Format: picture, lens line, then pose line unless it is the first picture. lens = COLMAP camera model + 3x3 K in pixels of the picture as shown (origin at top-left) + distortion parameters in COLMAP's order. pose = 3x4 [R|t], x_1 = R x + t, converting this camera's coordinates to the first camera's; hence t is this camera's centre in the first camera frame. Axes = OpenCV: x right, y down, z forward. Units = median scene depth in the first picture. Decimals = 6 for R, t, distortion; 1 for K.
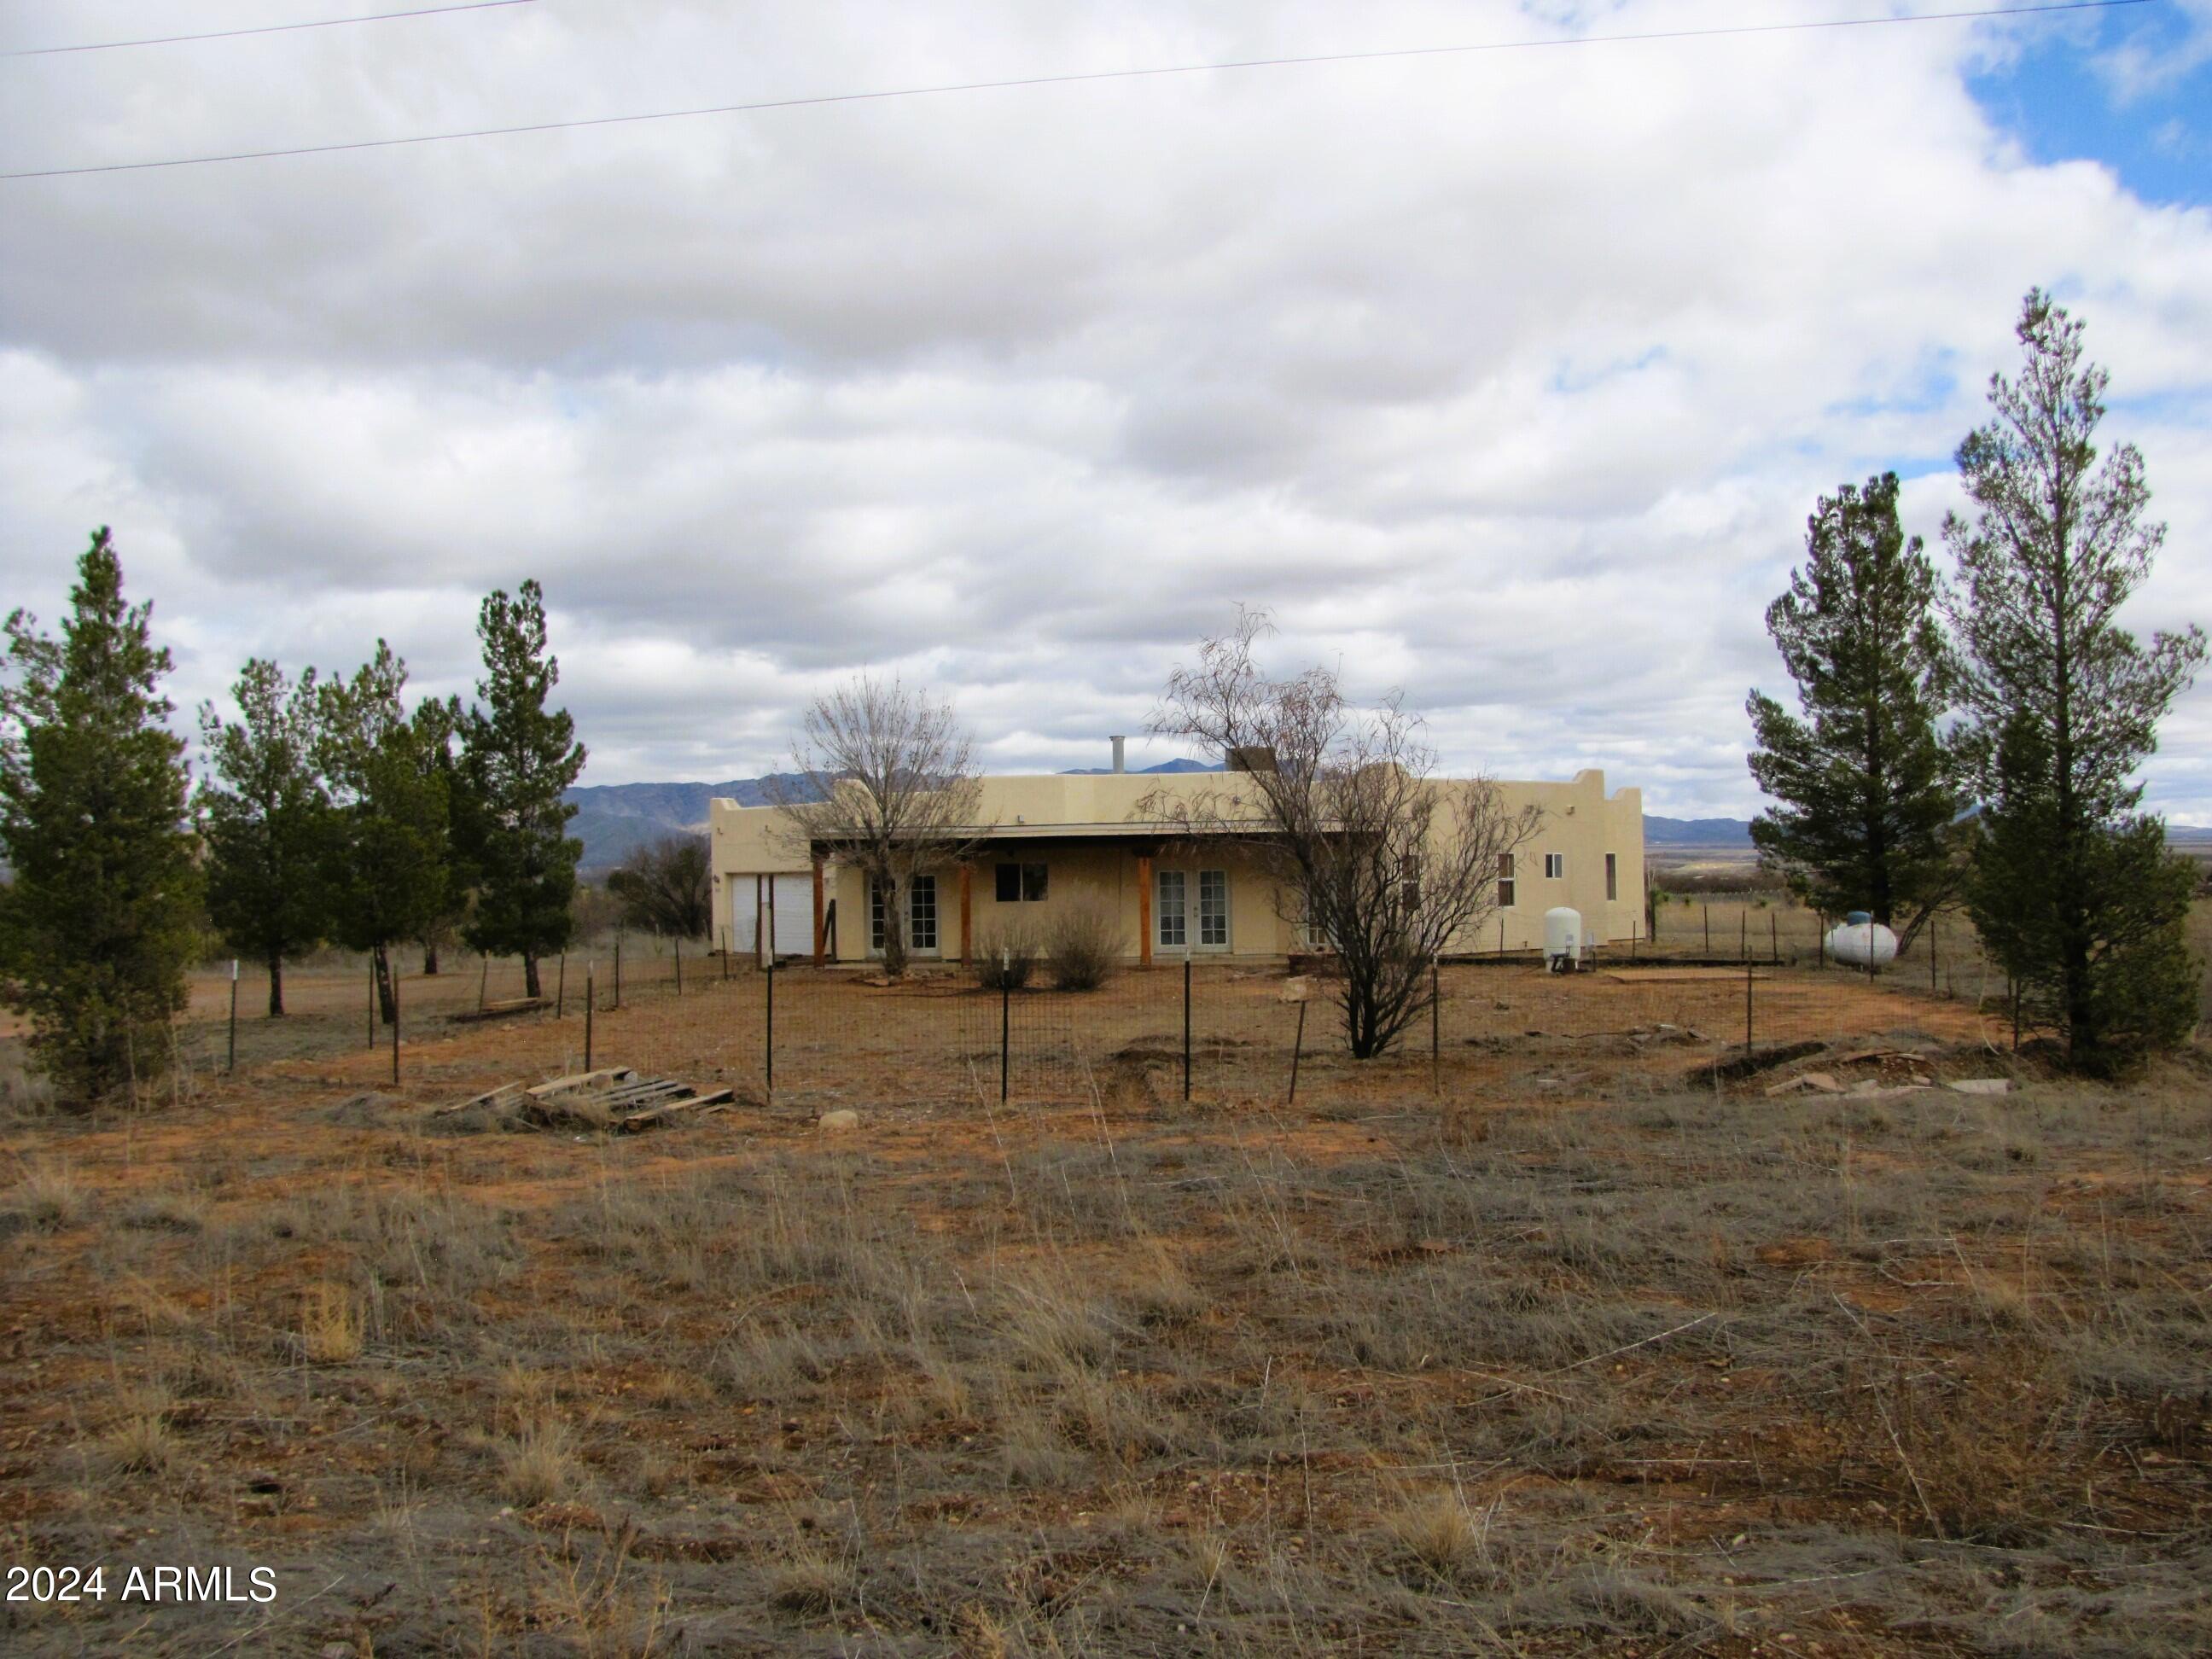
lens RADIAL K [[1941.5, 0, 1106.0], [0, 1941.5, 829.5], [0, 0, 1]] dist [-0.167520, 0.276728]
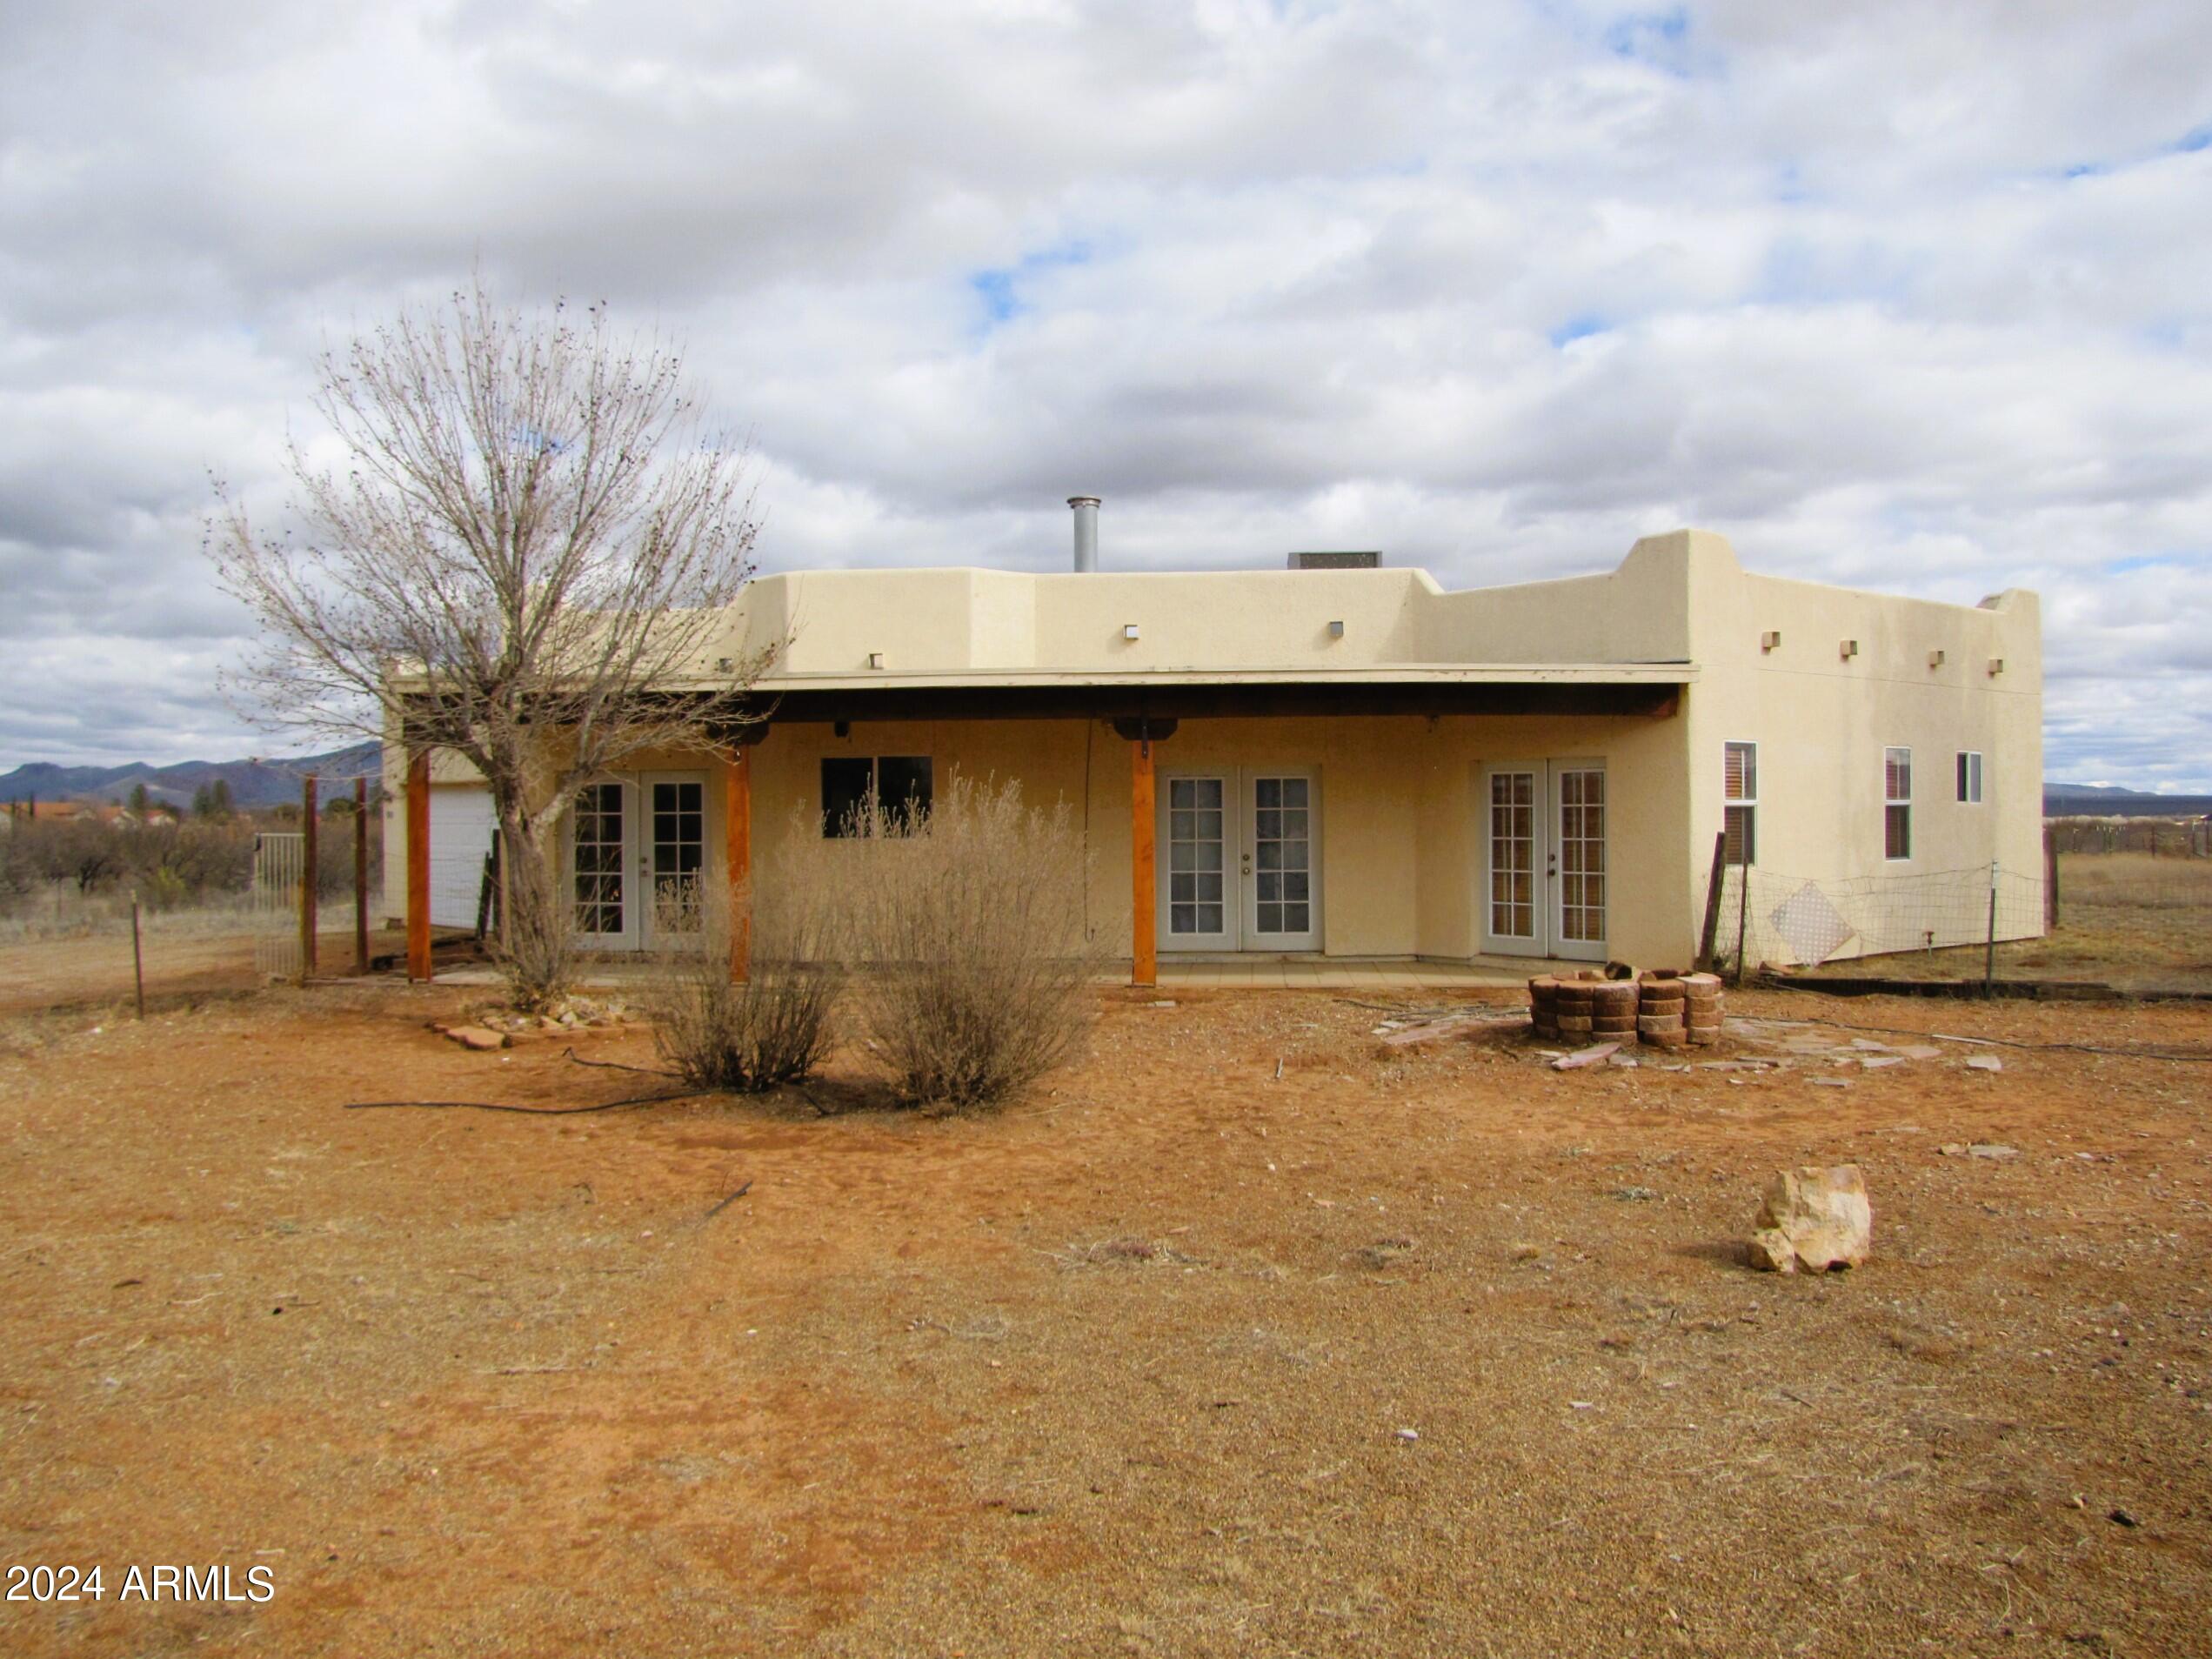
lens RADIAL K [[1819.9, 0, 1186.2], [0, 1819.9, 820.7], [0, 0, 1]] dist [-0.153726, 0.003036]
pose [[0.998004, 0.010641, 0.062251, 0.004131], [-0.012111, 0.999656, 0.023276, 0.022459], [-0.061982, -0.023983, 0.997789, 0.577475]]
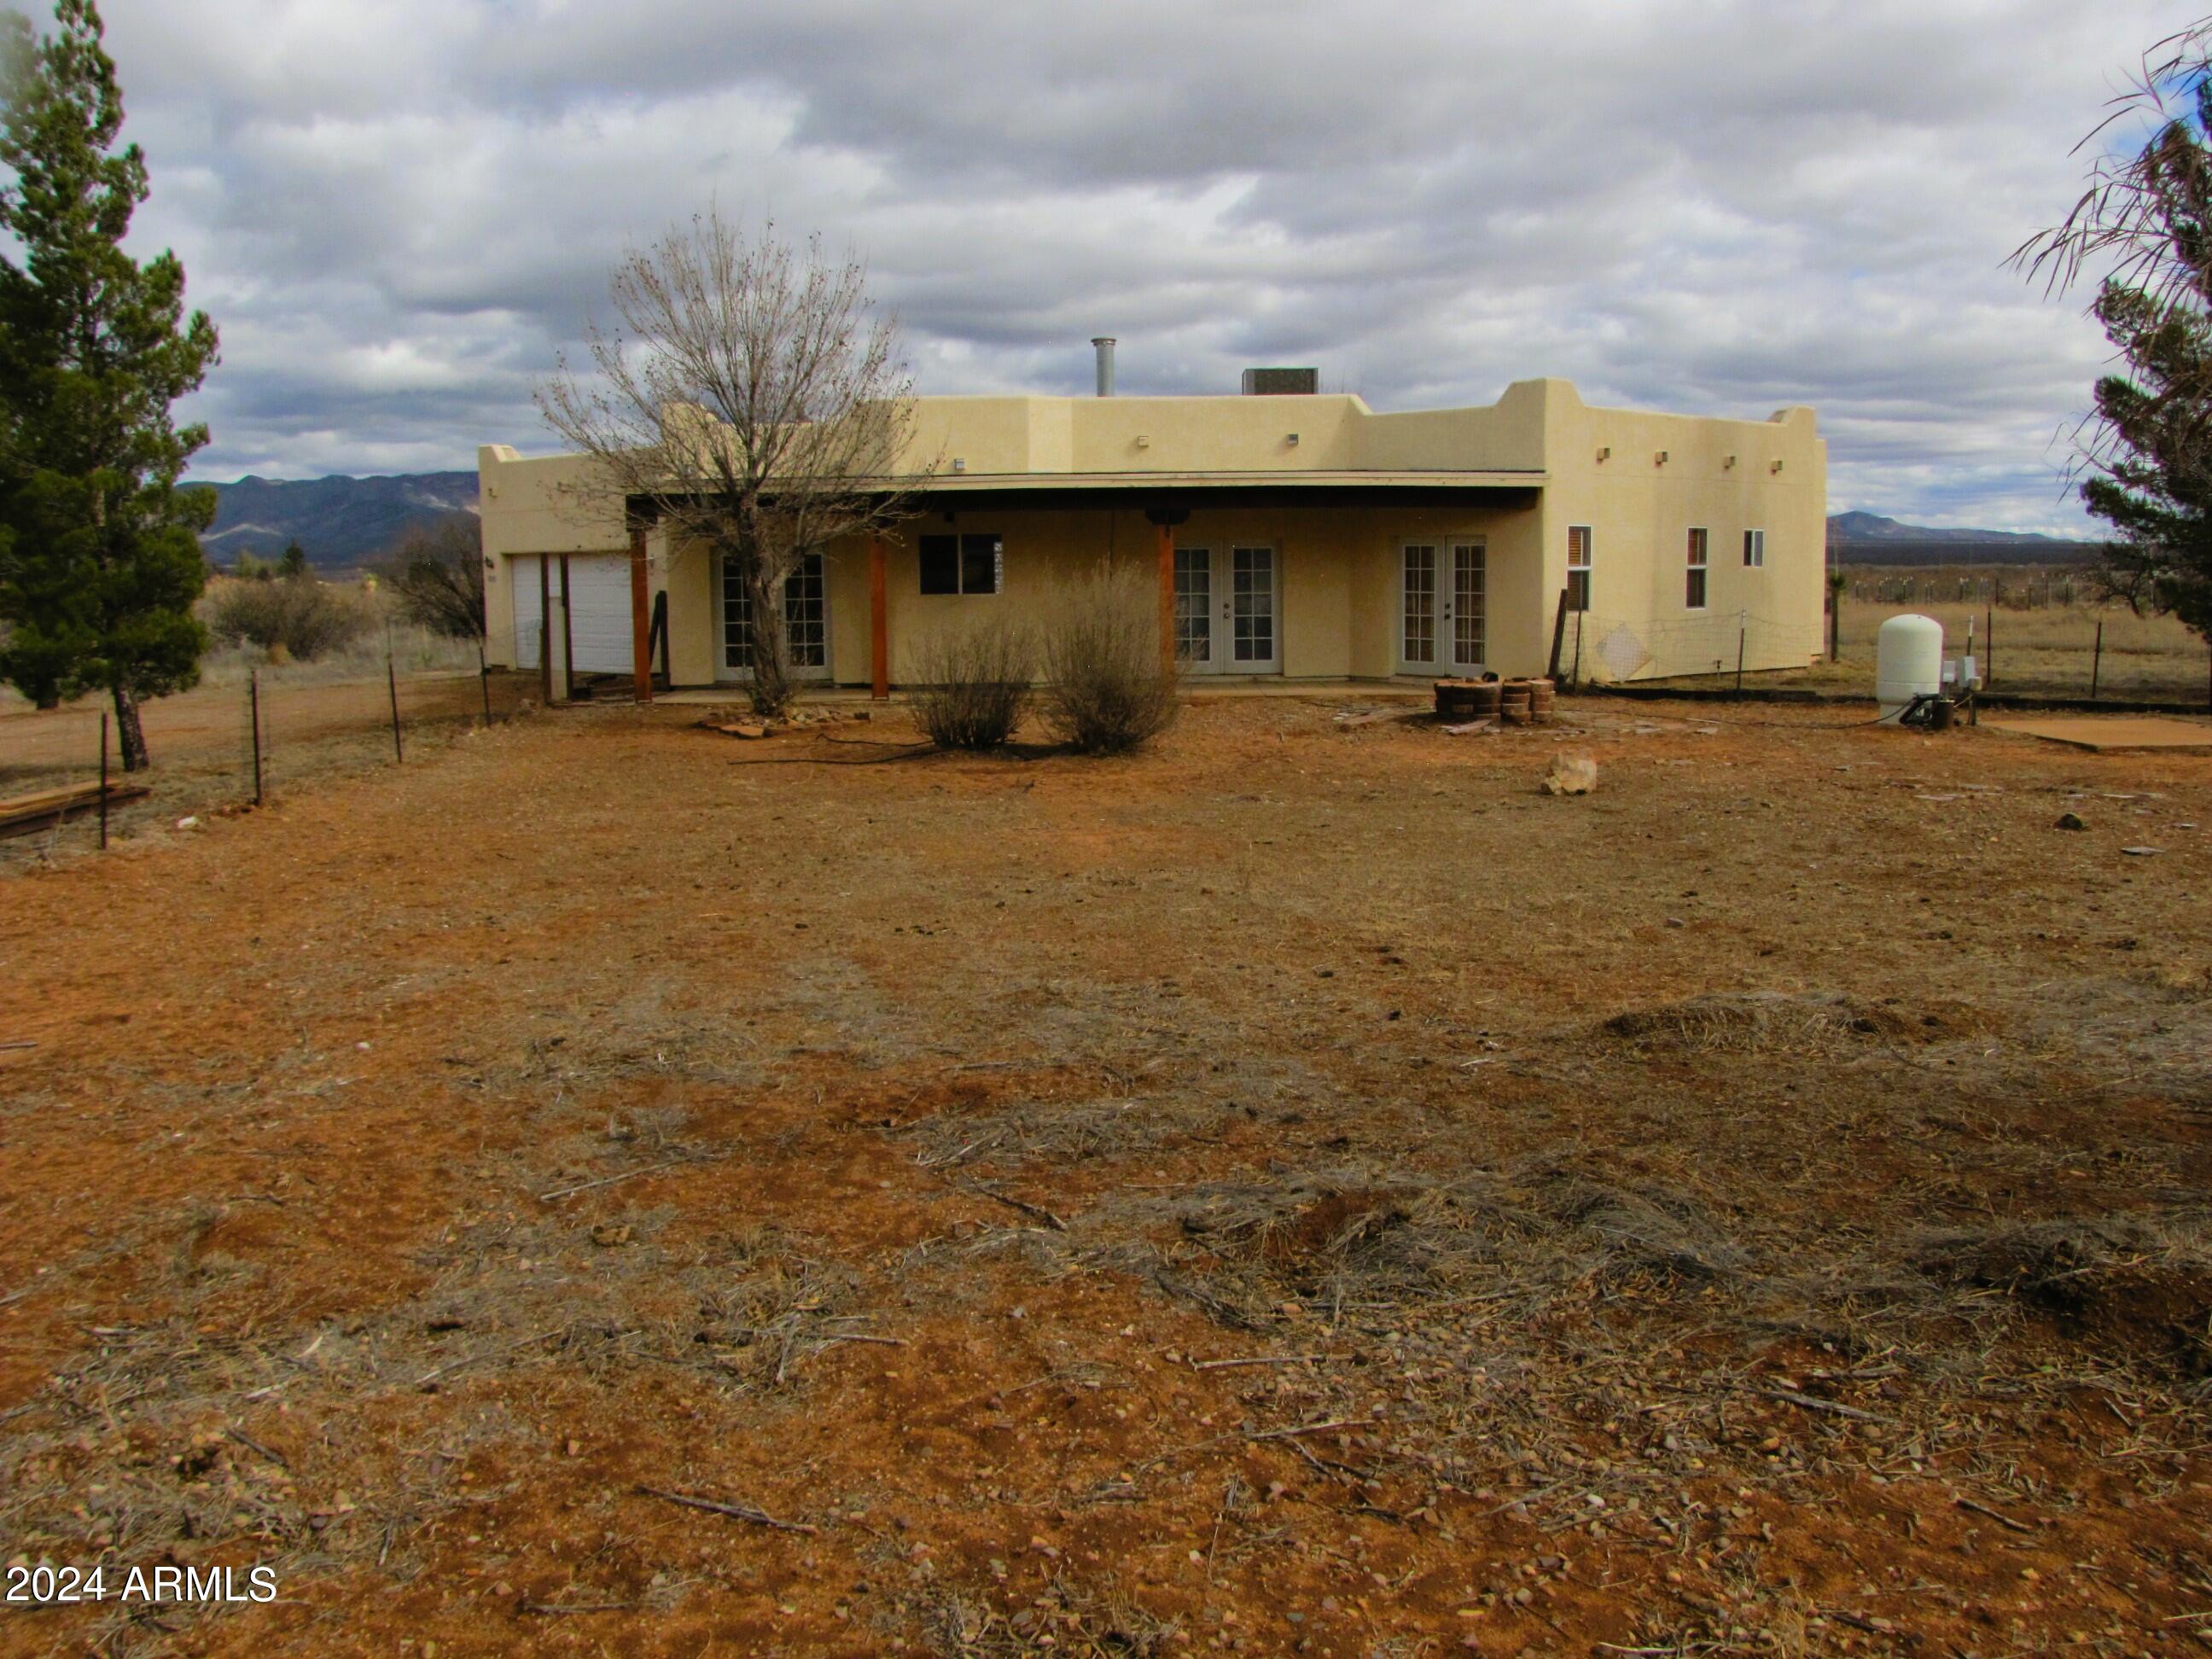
lens RADIAL K [[1941.5, 0, 1106.0], [0, 1941.5, 829.5], [0, 0, 1]] dist [-0.167520, 0.276728]
pose [[0.995774, -0.007761, 0.091507, -0.056233], [-0.006876, 0.987326, 0.158559, 0.012492], [-0.091578, -0.158518, 0.983100, 0.363194]]
